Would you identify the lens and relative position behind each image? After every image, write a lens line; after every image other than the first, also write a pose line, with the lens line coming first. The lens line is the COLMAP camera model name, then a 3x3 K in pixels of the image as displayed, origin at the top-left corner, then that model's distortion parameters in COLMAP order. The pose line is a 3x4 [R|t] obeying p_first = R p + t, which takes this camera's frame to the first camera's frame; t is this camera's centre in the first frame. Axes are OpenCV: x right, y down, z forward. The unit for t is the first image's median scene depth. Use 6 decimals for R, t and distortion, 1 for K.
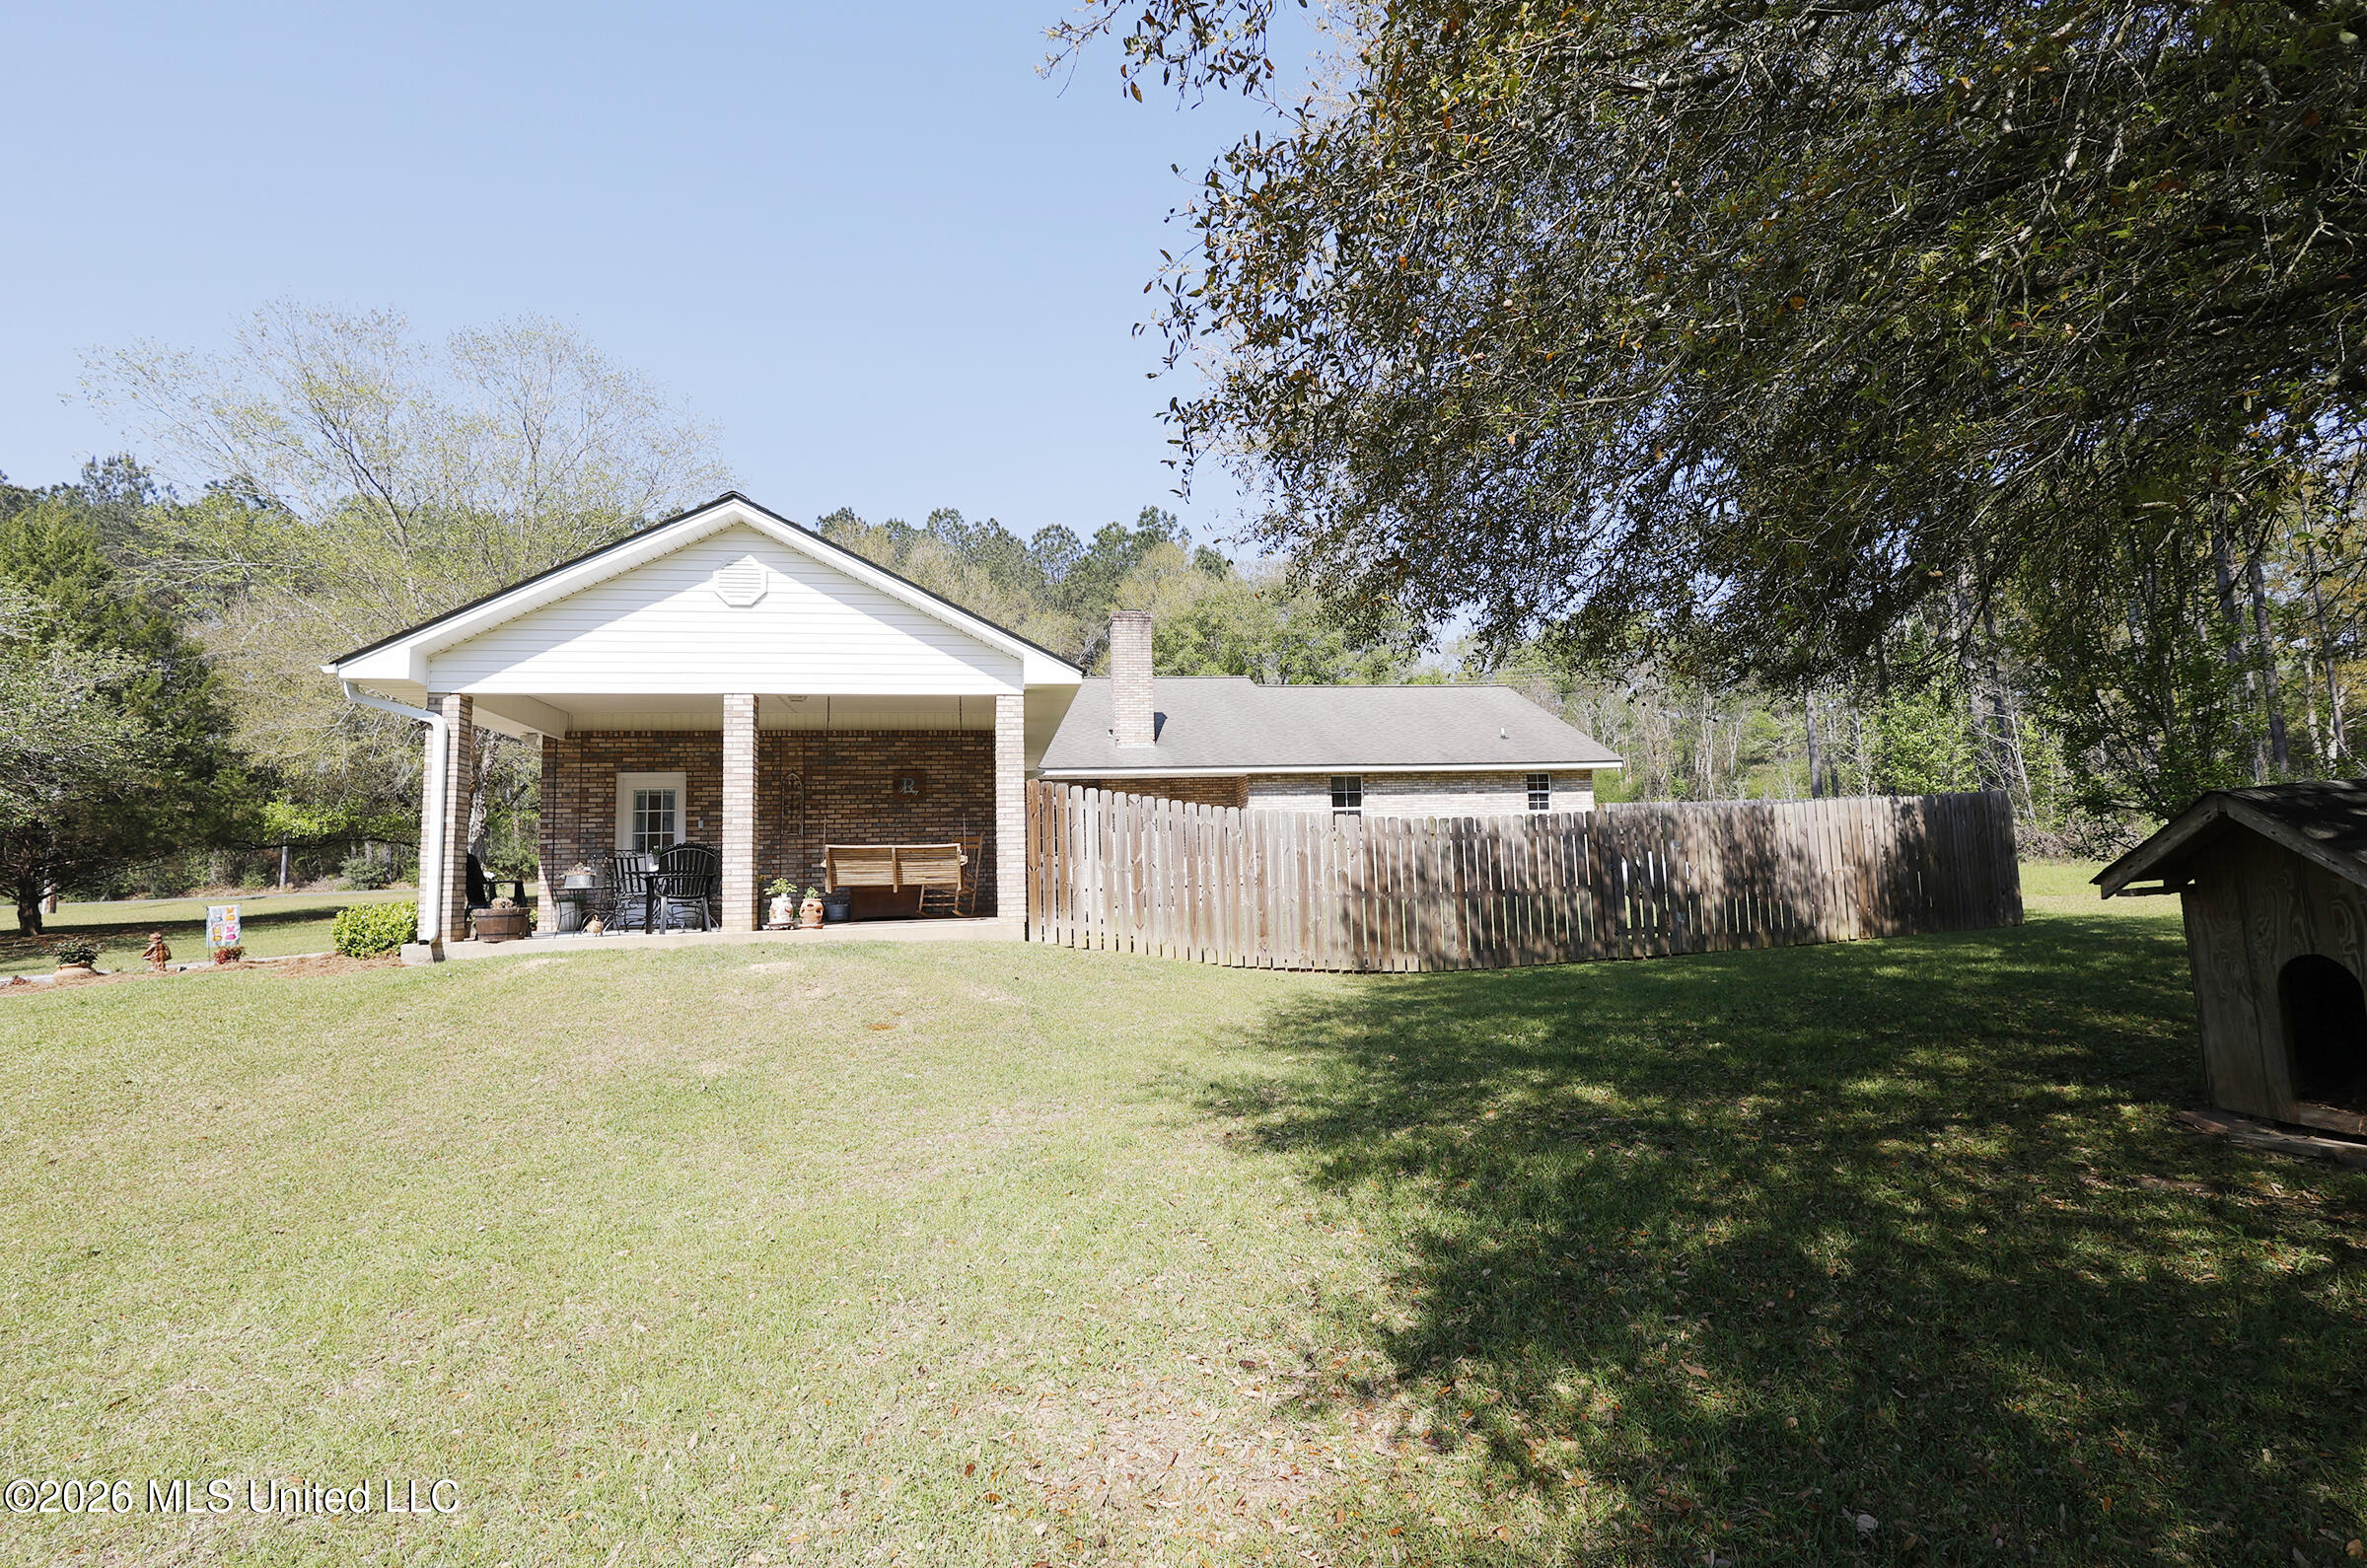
lens RADIAL K [[1087.9, 0, 1180.7], [0, 1087.9, 782.5], [0, 0, 1]] dist [0.000627, 0.000912]
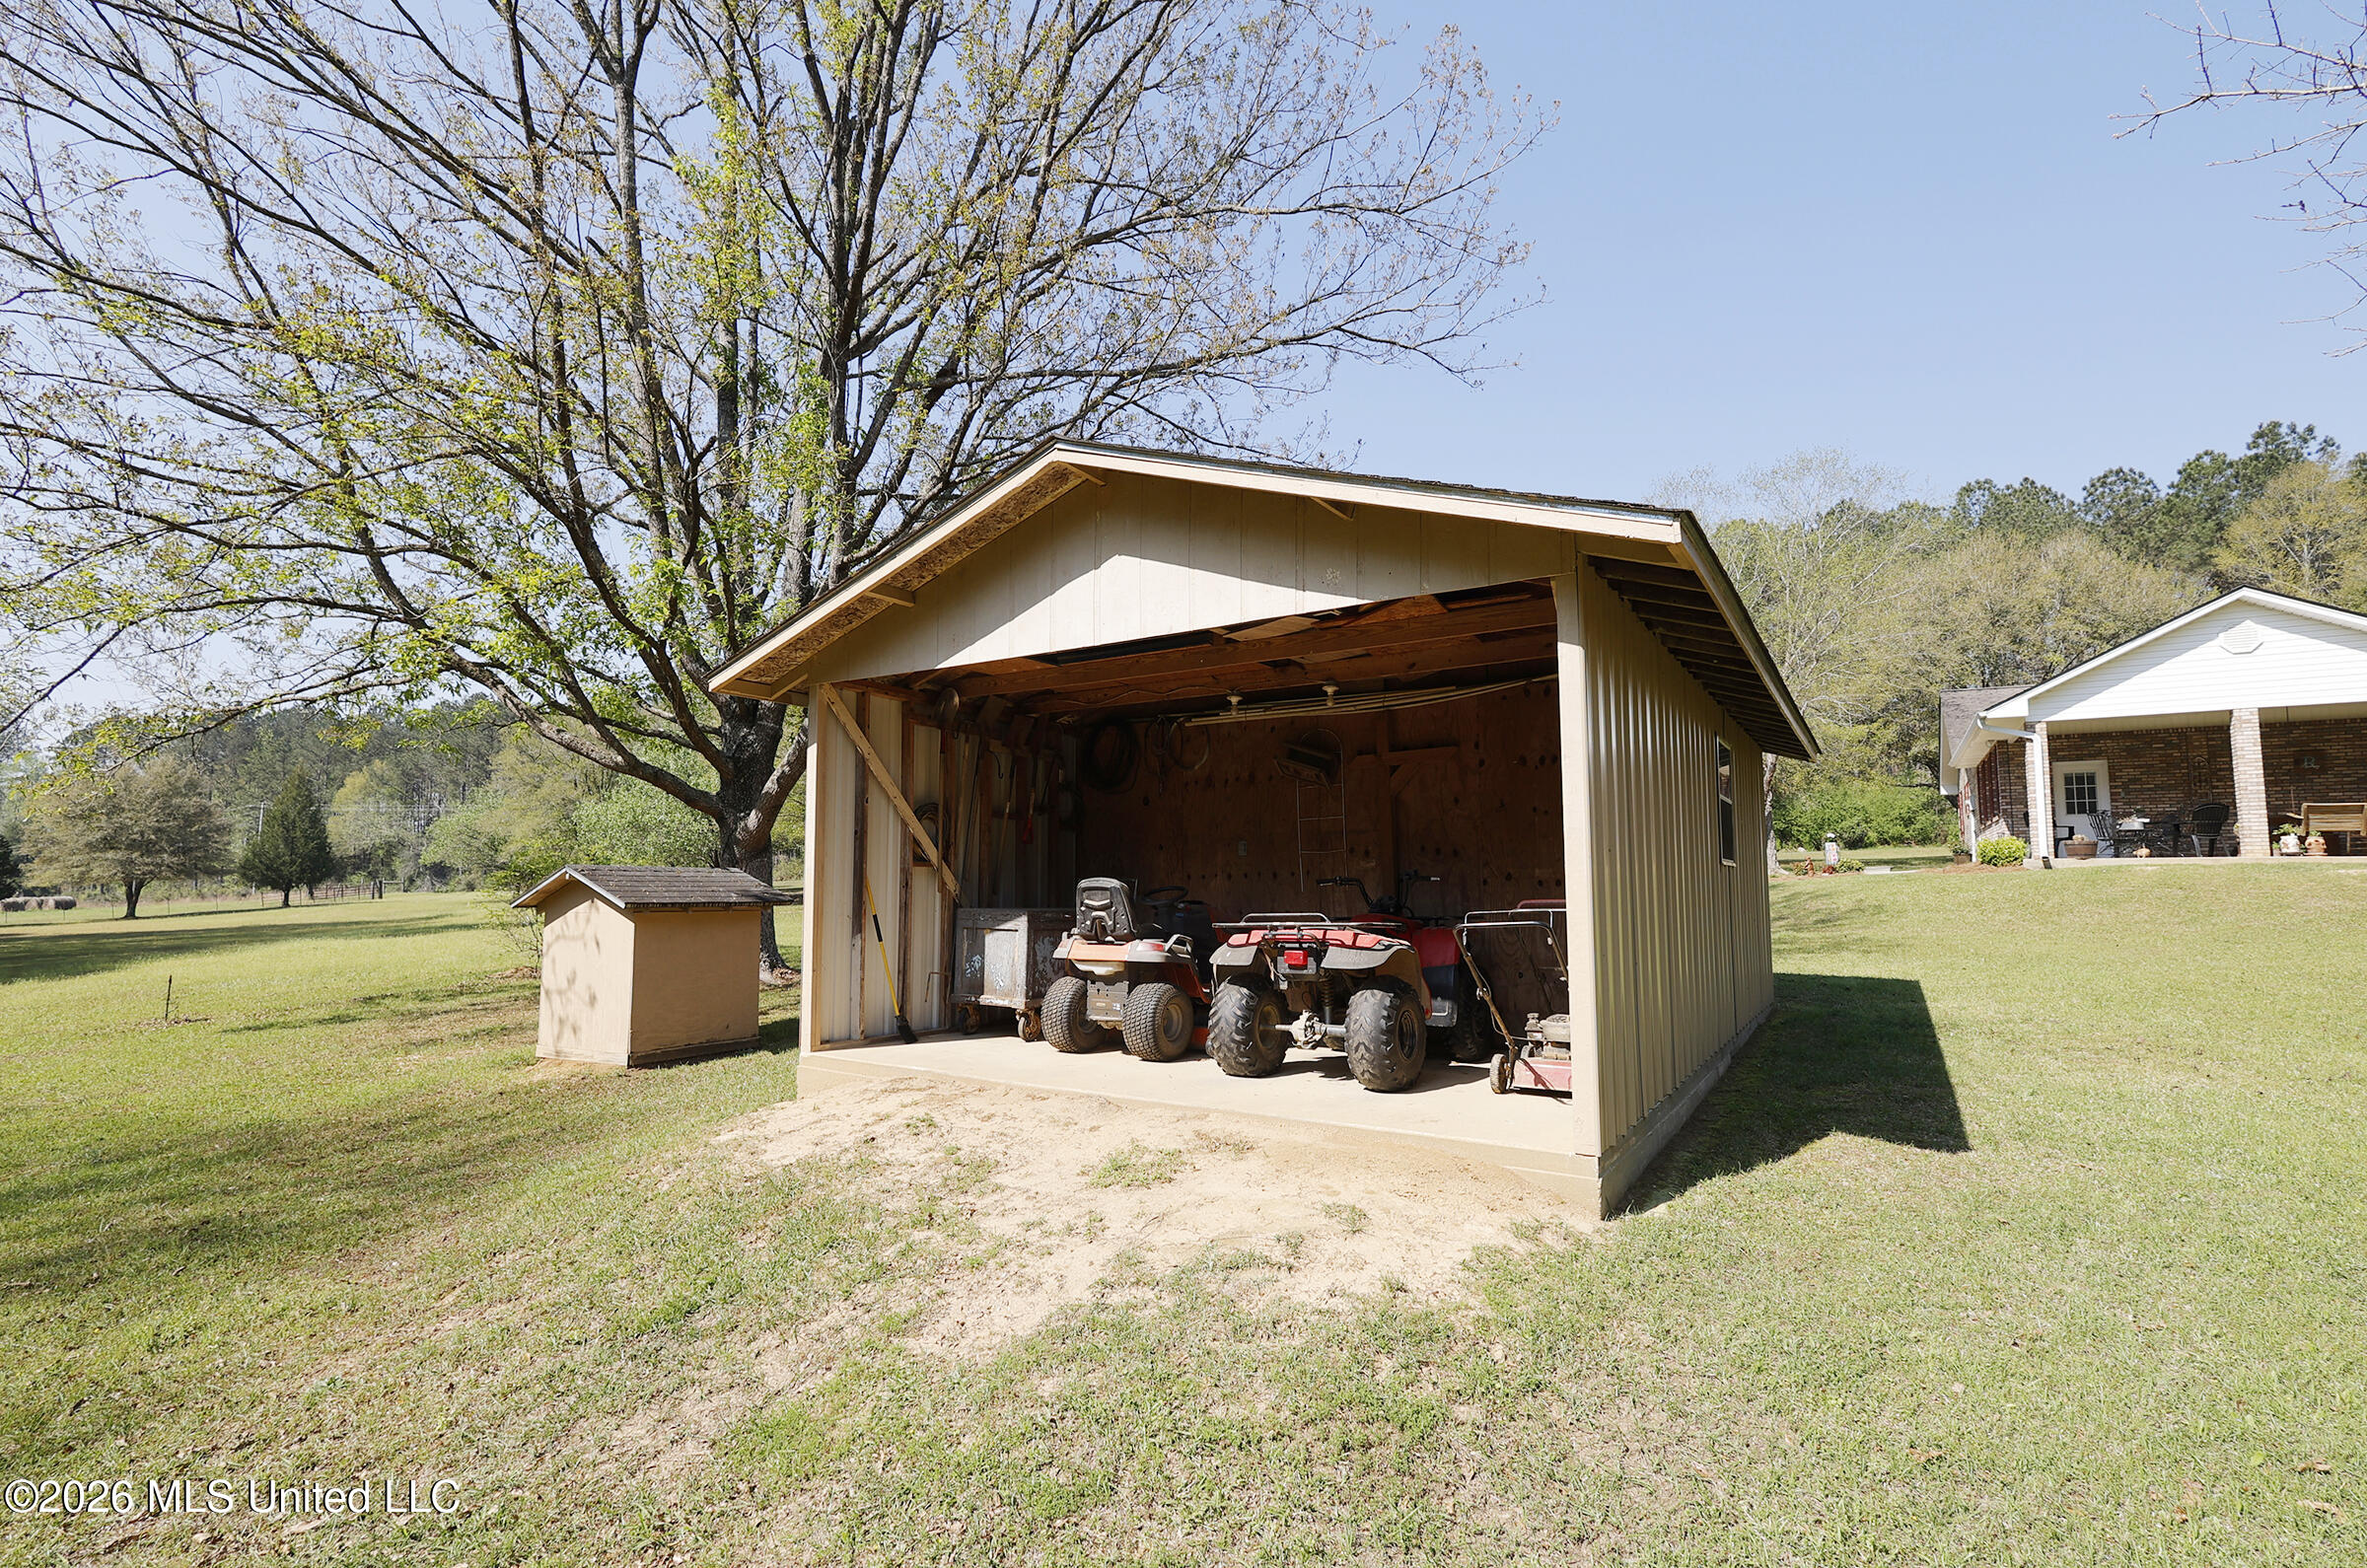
lens RADIAL K [[1087.9, 0, 1190.9], [0, 1087.9, 791.3], [0, 0, 1]] dist [0.000627, 0.000912]
pose [[0.732225, -0.027964, -0.680489, -0.358032], [0.040420, 0.999180, 0.002432, -0.020722], [0.679862, -0.029286, 0.732755, -0.955047]]
